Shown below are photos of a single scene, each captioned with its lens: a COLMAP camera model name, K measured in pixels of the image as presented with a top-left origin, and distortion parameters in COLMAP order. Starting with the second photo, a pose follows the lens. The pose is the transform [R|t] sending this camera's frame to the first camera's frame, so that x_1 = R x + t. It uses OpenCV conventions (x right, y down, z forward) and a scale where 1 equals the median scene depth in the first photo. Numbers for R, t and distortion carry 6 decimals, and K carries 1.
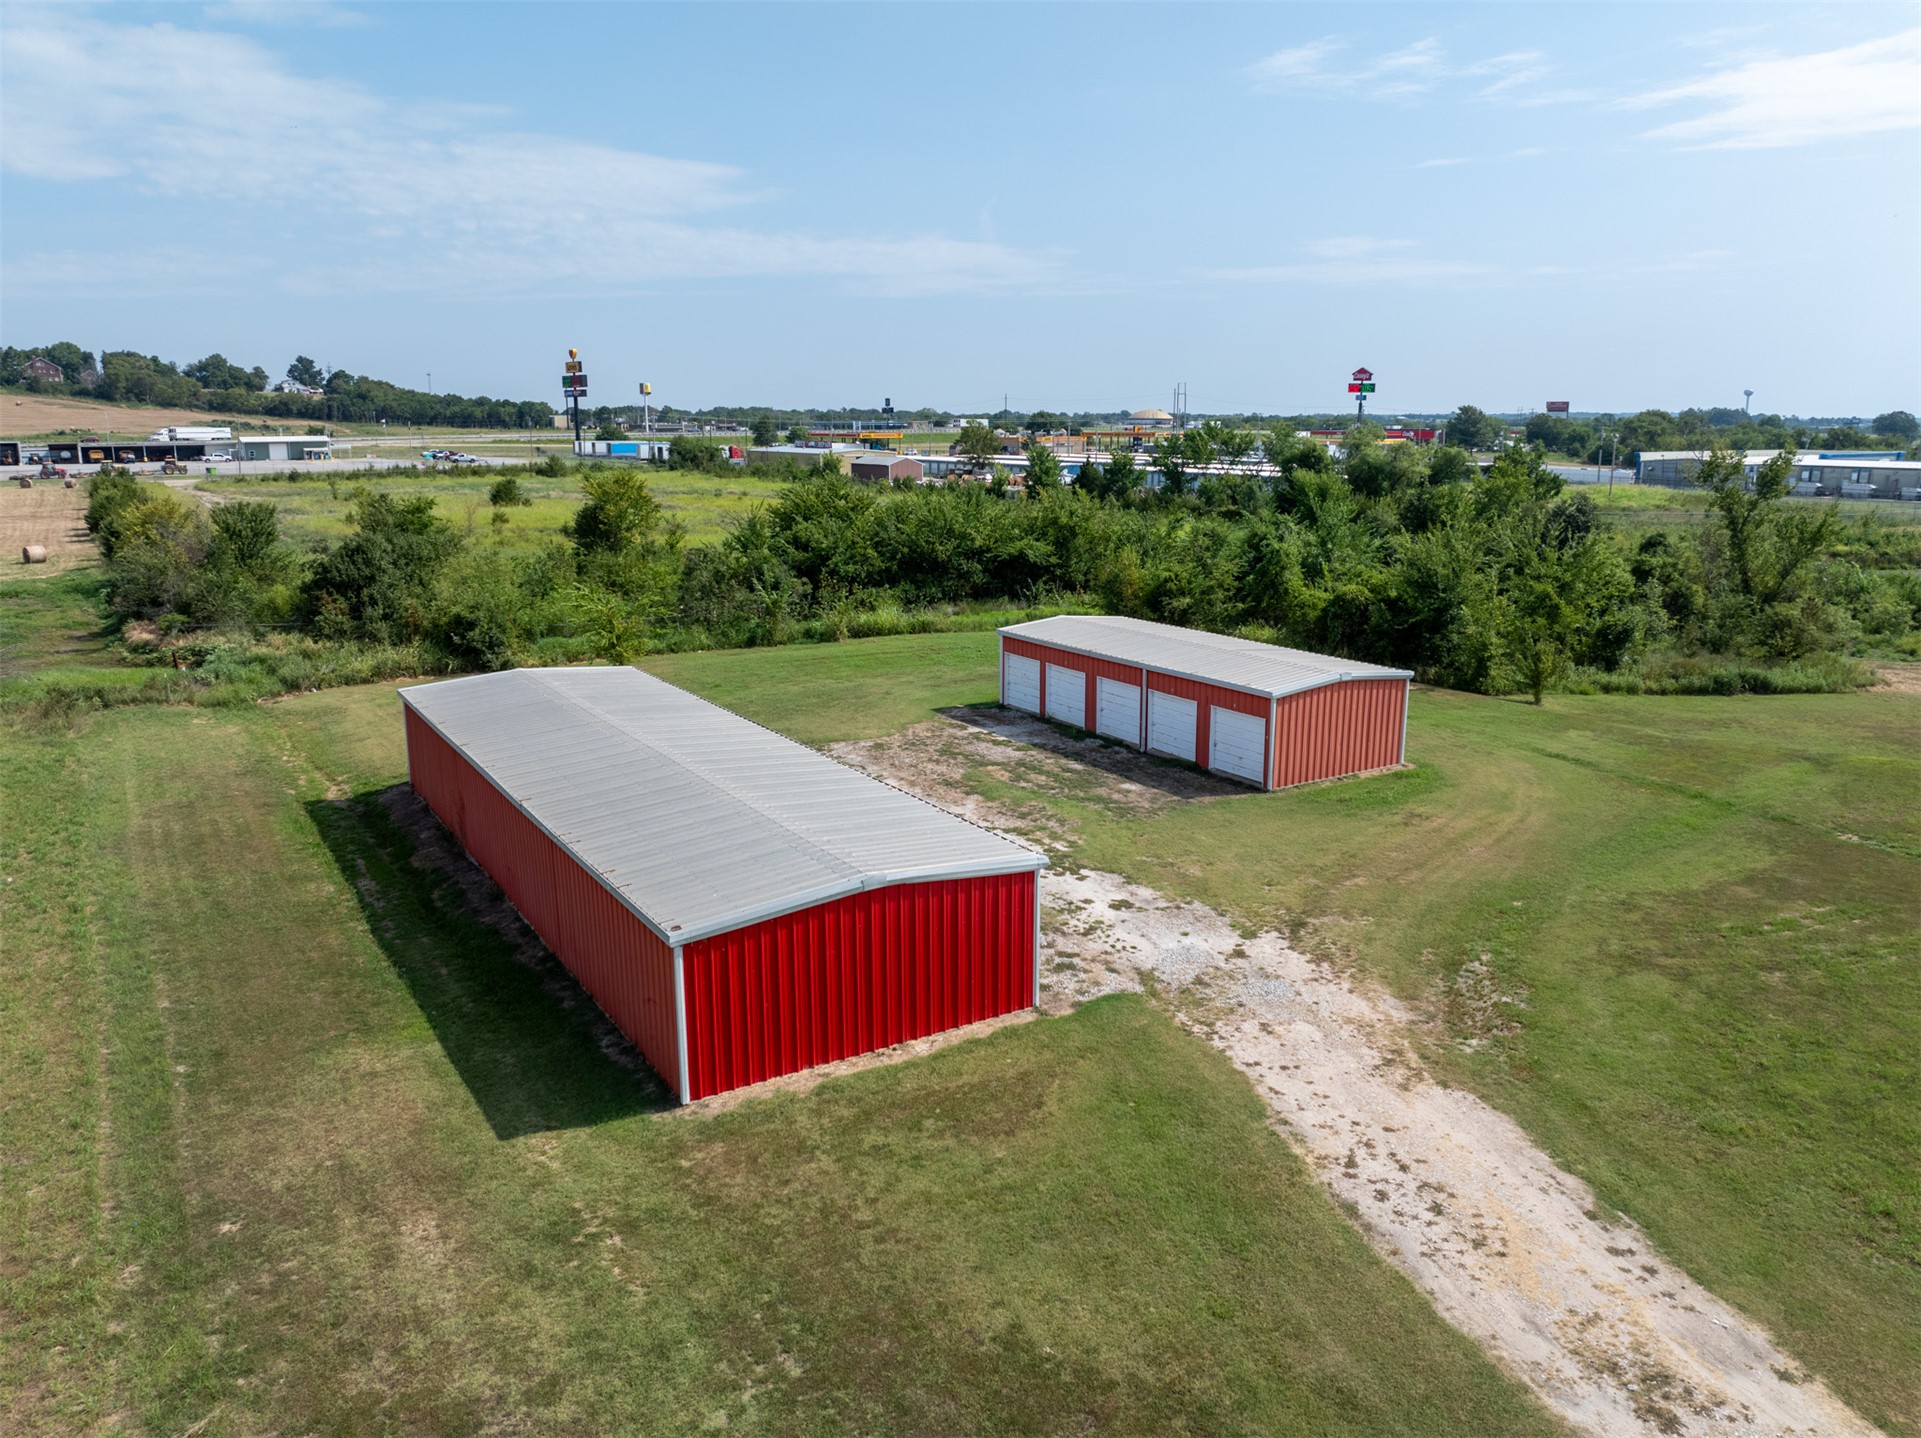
lens RADIAL K [[1368.9, 0, 976.5], [0, 1368.9, 668.5], [0, 0, 1]] dist [-0.042411, -0.000570]
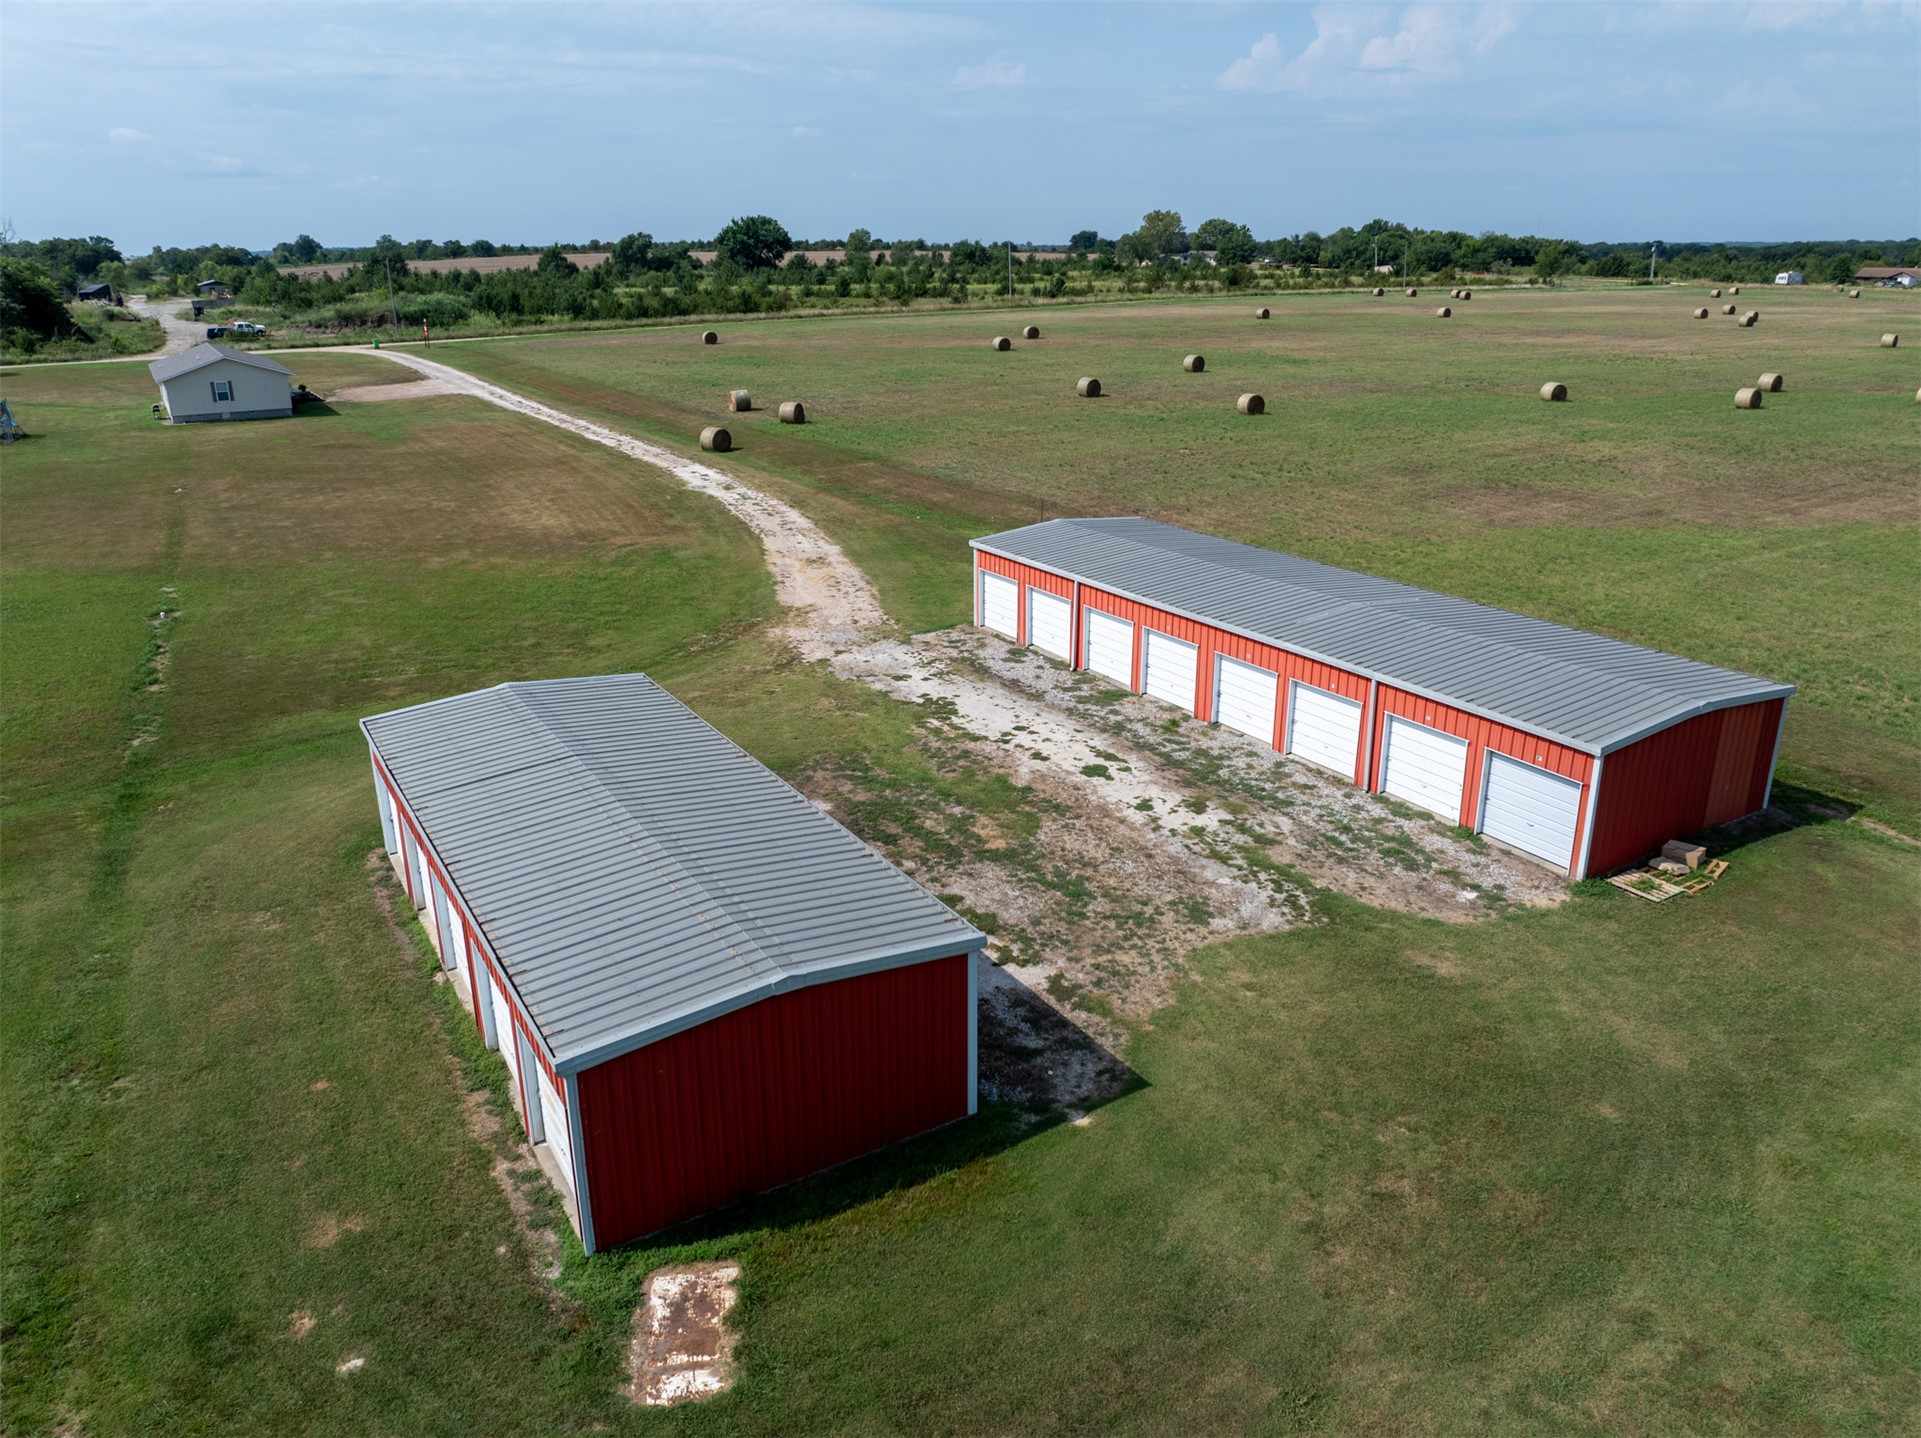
lens RADIAL K [[1350.3, 0, 978.2], [0, 1350.3, 719.9], [0, 0, 1]] dist [-0.036751, 0.004239]
pose [[-0.999973, 0.001710, 0.007170, 0.010546], [0.005042, 0.868230, 0.496136, -0.202345], [-0.005377, 0.496159, -0.868215, 0.996823]]
